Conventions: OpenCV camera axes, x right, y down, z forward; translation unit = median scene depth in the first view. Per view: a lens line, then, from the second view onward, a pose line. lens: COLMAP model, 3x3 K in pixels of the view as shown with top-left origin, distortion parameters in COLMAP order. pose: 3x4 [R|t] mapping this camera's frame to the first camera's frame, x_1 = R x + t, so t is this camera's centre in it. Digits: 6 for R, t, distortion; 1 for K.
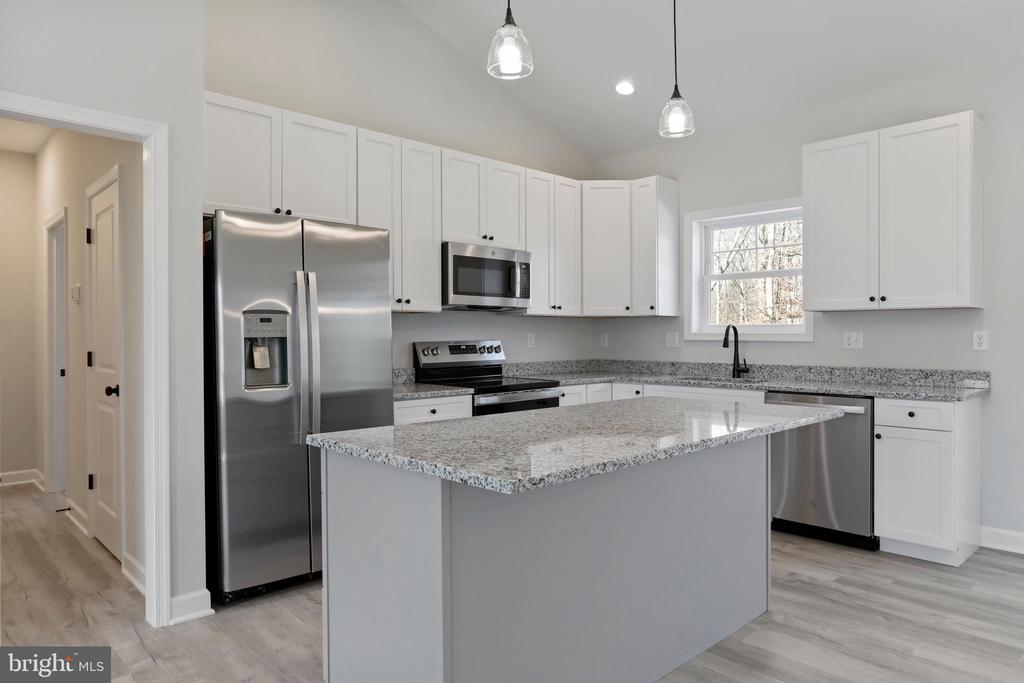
lens RADIAL K [[653.8, 0, 513.1], [0, 653.8, 340.2], [0, 0, 1]] dist [-0.017000, 0.003594]
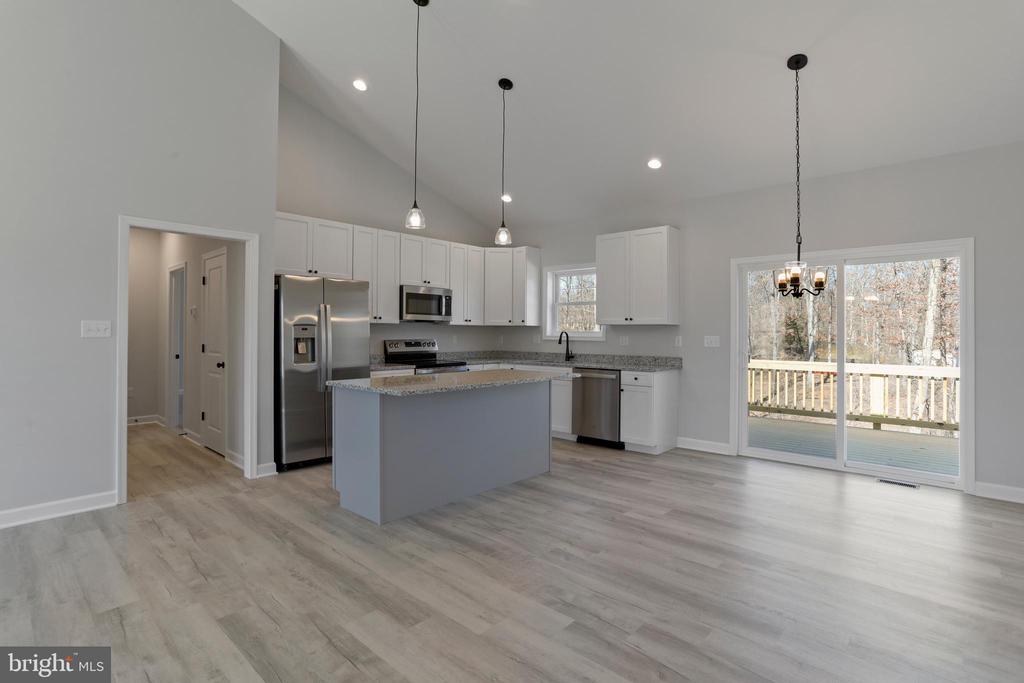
lens RADIAL K [[491.0, 0, 506.7], [0, 491.0, 334.0], [0, 0, 1]] dist [-0.041119, 0.008883]
pose [[0.998183, 0.007323, 0.059816, 0.118061], [-0.006901, 0.999950, -0.007260, -0.006941], [-0.059866, 0.006834, 0.998183, -0.417507]]
